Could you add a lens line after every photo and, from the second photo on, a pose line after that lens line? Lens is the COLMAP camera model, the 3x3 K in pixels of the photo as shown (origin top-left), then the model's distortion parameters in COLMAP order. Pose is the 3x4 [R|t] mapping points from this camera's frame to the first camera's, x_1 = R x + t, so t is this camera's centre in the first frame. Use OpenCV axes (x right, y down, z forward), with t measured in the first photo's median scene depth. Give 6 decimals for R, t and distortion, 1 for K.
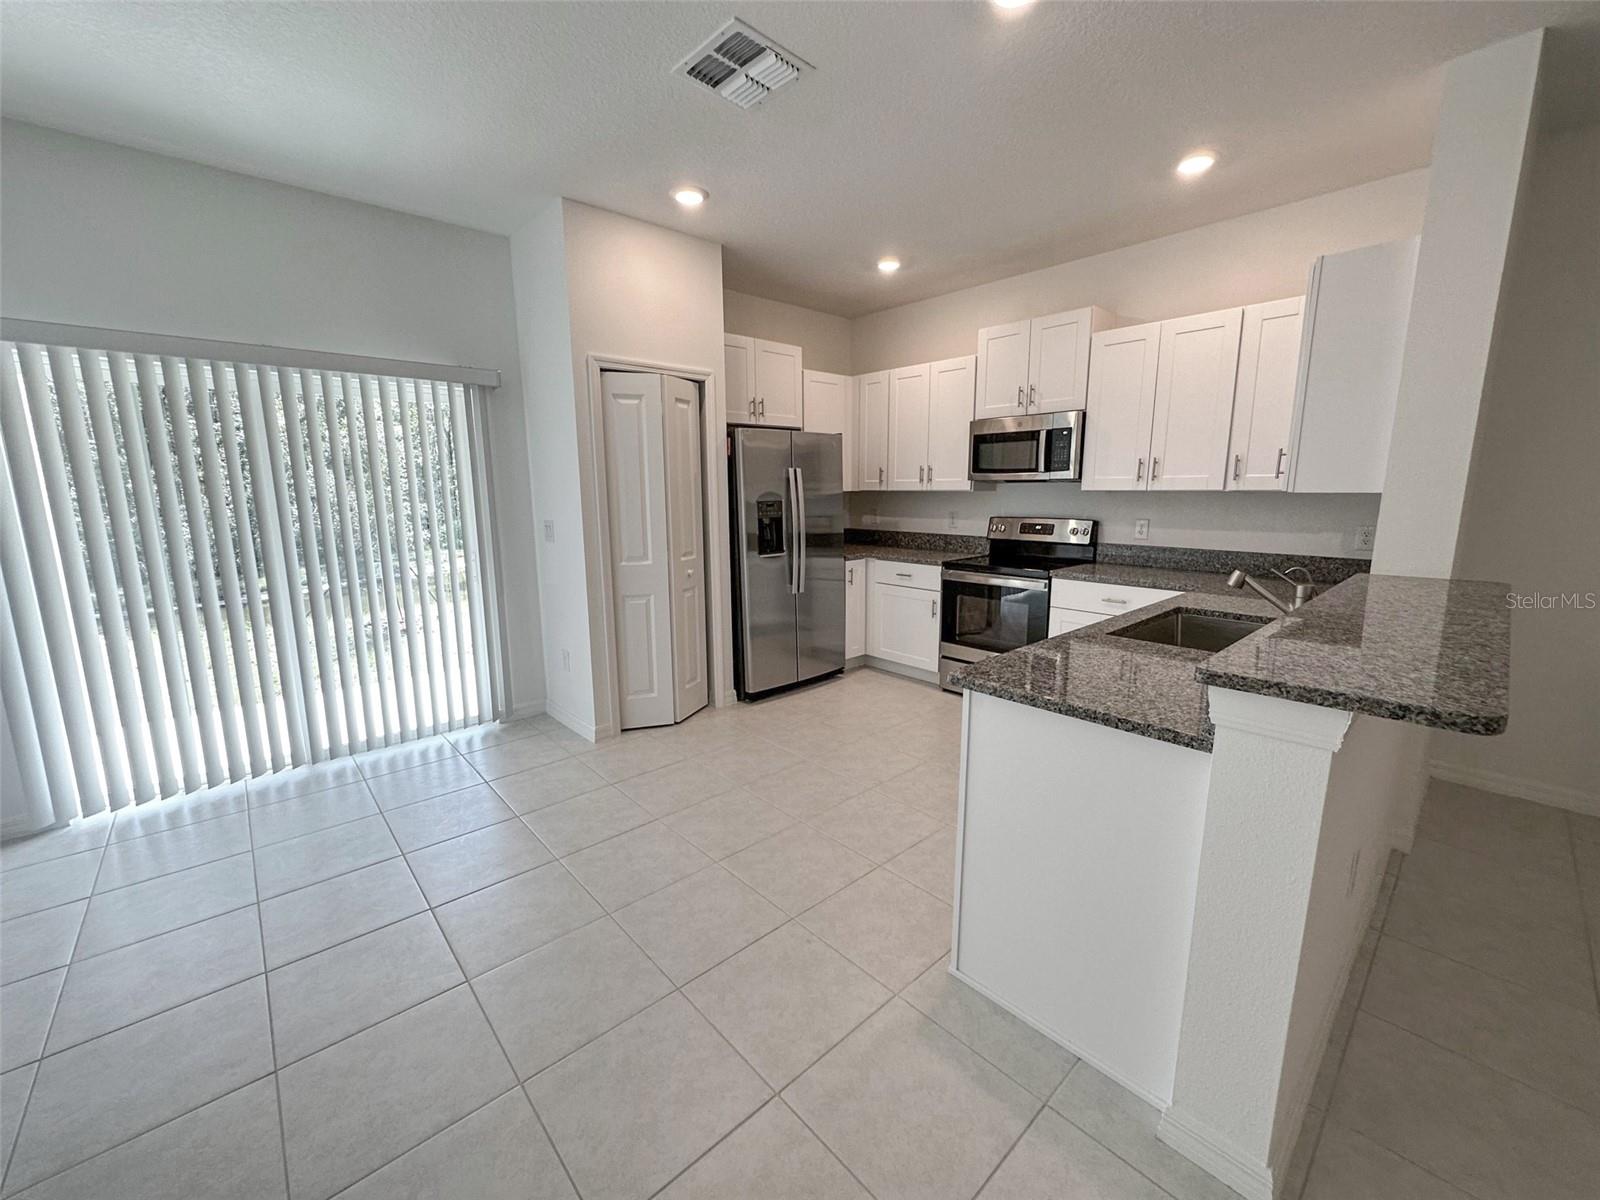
lens RADIAL K [[639.0, 0, 798.8], [0, 639.0, 598.6], [0, 0, 1]] dist [-0.004986, 0.001241]
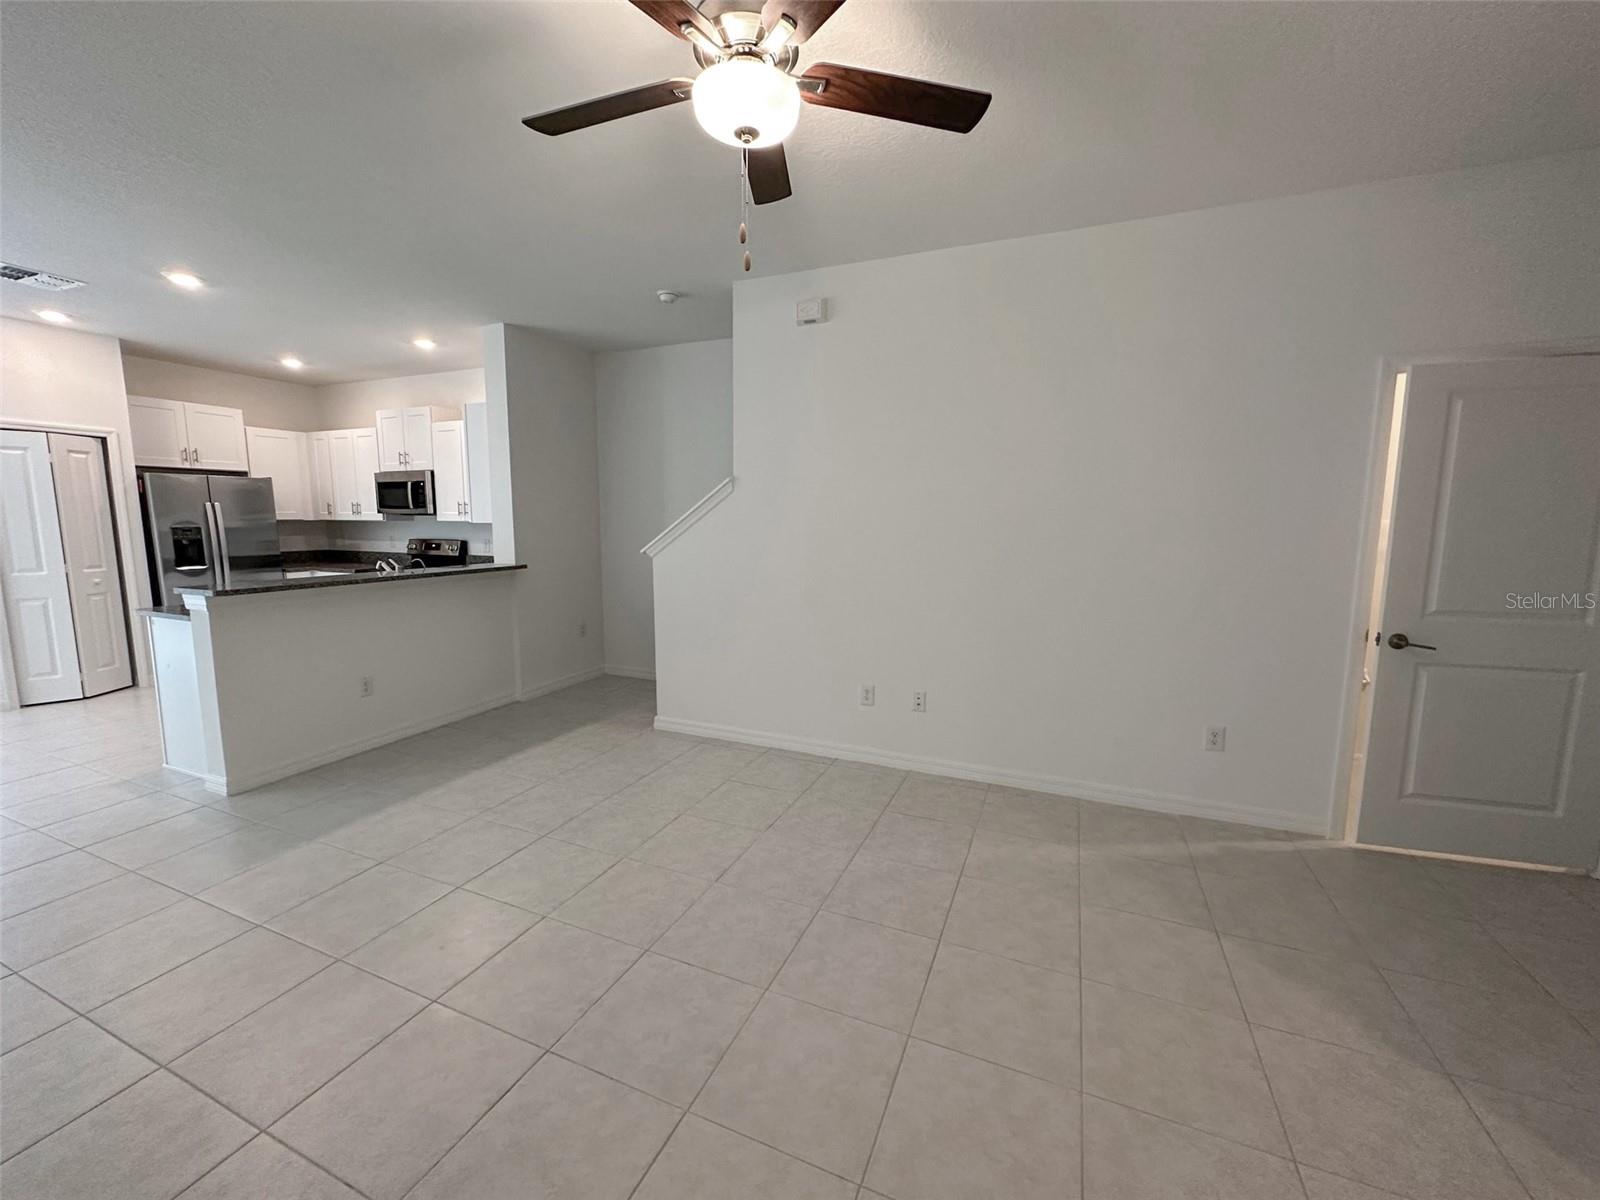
lens RADIAL K [[639.0, 0, 798.8], [0, 639.0, 598.6], [0, 0, 1]] dist [-0.004986, 0.001241]
pose [[0.909202, -0.042529, 0.414178, 0.563108], [0.061479, 0.997578, -0.032524, 0.118669], [-0.411792, 0.055034, 0.909615, -0.733317]]
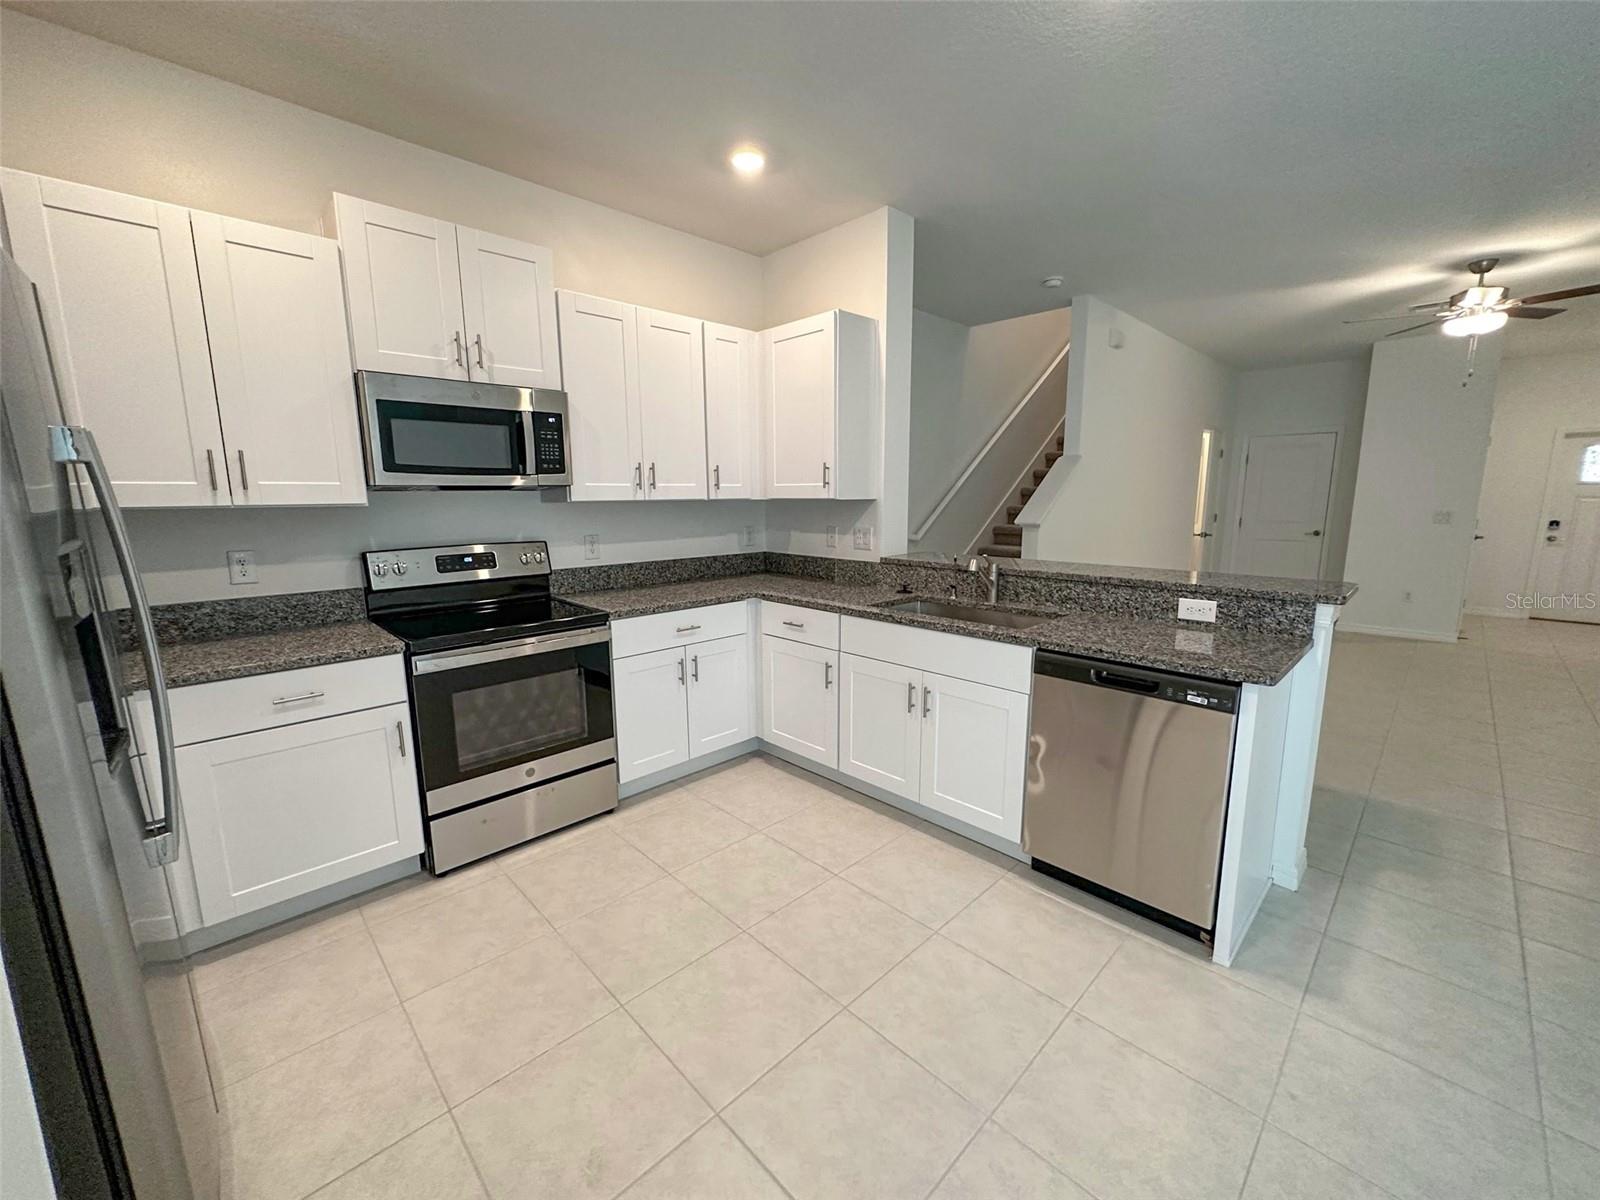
lens RADIAL K [[639.0, 0, 798.8], [0, 639.0, 598.6], [0, 0, 1]] dist [-0.004986, 0.001241]
pose [[-0.033514, -0.158171, 0.986843, -0.299798], [0.177466, 0.970765, 0.161621, -0.126137], [-0.983556, 0.180548, -0.004464, 0.724887]]
